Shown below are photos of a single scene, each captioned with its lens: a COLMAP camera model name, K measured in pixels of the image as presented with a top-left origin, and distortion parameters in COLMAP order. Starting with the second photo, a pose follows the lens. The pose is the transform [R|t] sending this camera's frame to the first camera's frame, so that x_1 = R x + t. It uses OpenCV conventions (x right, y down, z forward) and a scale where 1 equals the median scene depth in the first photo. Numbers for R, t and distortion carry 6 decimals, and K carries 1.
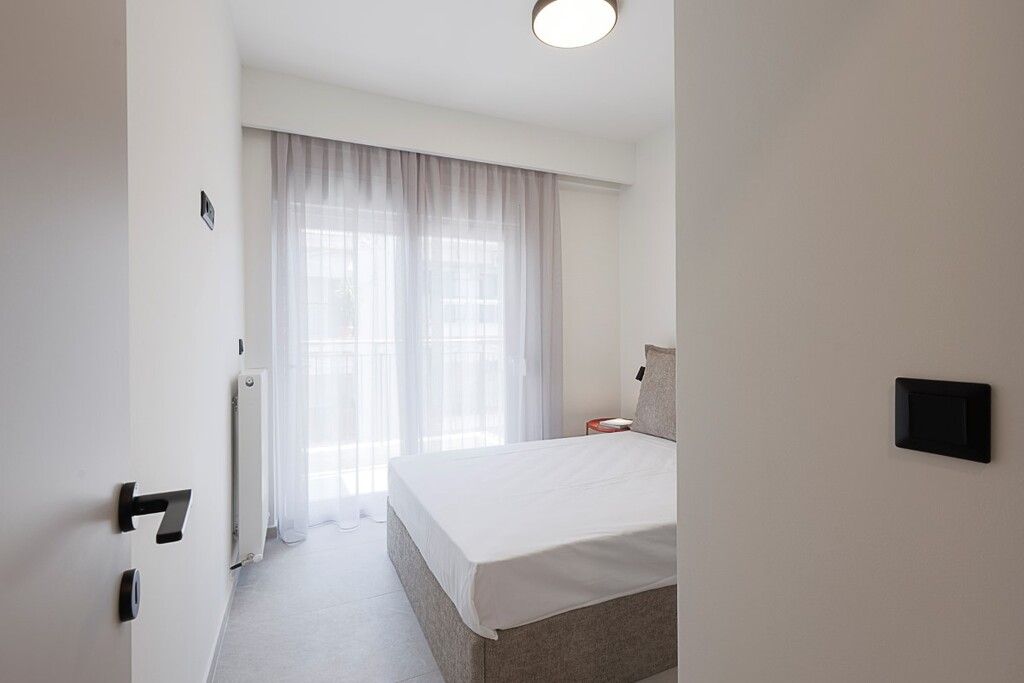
lens RADIAL K [[459.7, 0, 493.1], [0, 459.7, 331.3], [0, 0, 1]] dist [-0.000011, 0.000012]
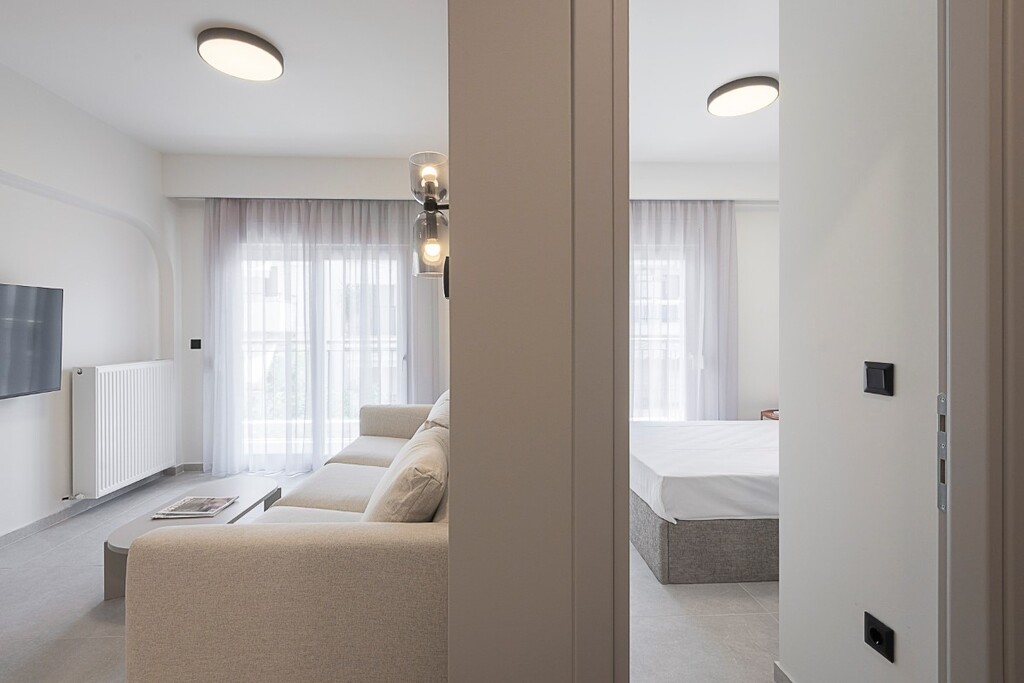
lens RADIAL K [[432.7, 0, 511.7], [0, 432.7, 330.7], [0, 0, 1]] dist [0.000231, 0.000071]
pose [[0.934334, 0.003873, -0.356376, 0.003365], [-0.002758, 0.999990, 0.003637, -0.008624], [0.356387, -0.002416, 0.934335, -0.265923]]
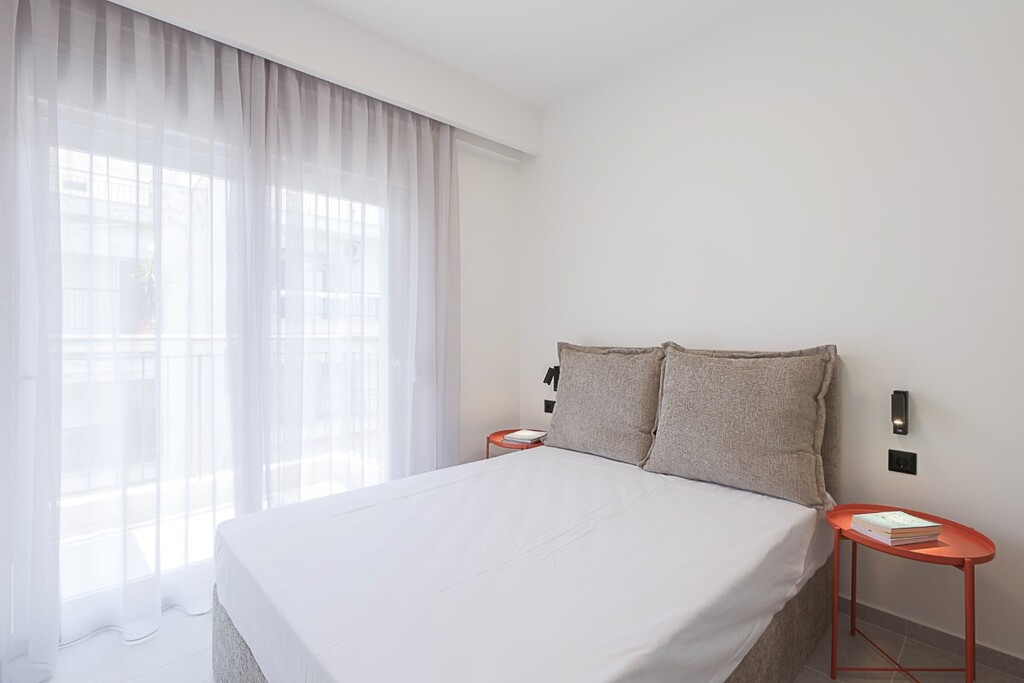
lens RADIAL K [[459.7, 0, 493.1], [0, 459.7, 331.3], [0, 0, 1]] dist [-0.000011, 0.000012]
pose [[0.943913, 0.009062, 0.330069, -0.066489], [-0.010412, 0.999943, 0.002321, 0.007861], [-0.330029, -0.005628, 0.943954, 0.234717]]
